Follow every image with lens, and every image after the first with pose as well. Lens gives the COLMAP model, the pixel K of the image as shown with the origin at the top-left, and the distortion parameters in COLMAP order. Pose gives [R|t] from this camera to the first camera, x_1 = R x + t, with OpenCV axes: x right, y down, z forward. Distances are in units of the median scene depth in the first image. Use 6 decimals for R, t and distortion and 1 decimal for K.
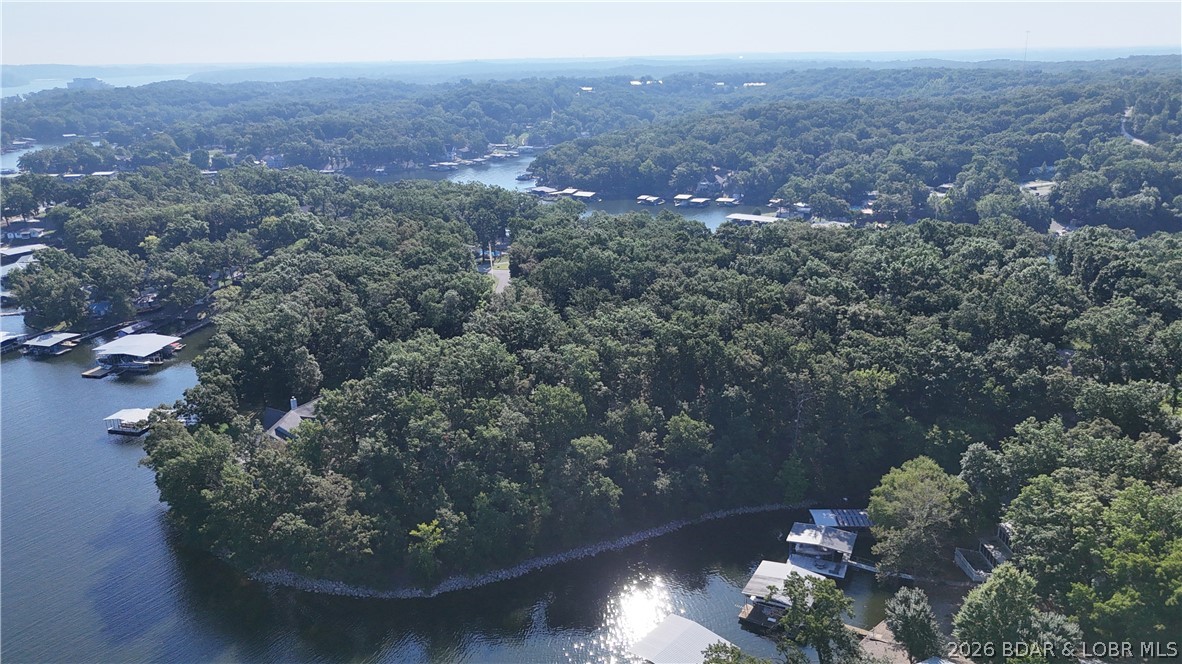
lens RADIAL K [[866.1, 0, 571.8], [0, 866.1, 325.0], [0, 0, 1]] dist [0.066980, -0.062914]
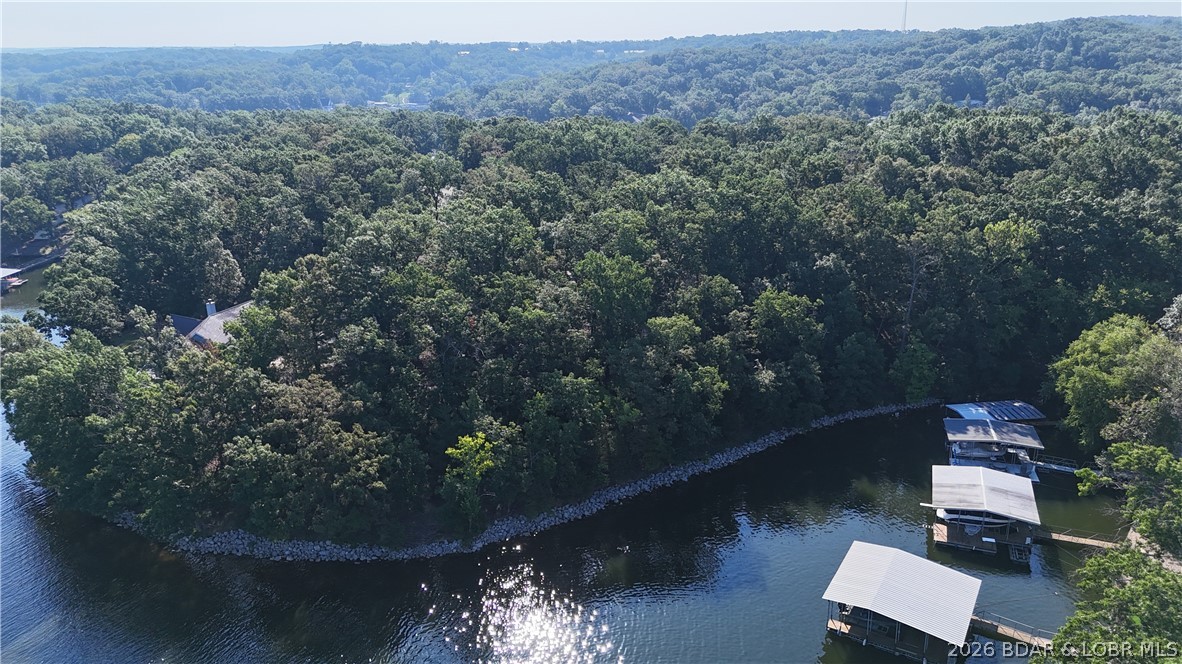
lens RADIAL K [[866.1, 0, 571.8], [0, 866.1, 325.0], [0, 0, 1]] dist [0.066980, -0.062914]
pose [[0.987512, -0.041455, 0.151991, -0.154474], [0.040114, 0.999125, 0.011875, 0.116343], [-0.152350, -0.005629, 0.988311, 0.291546]]
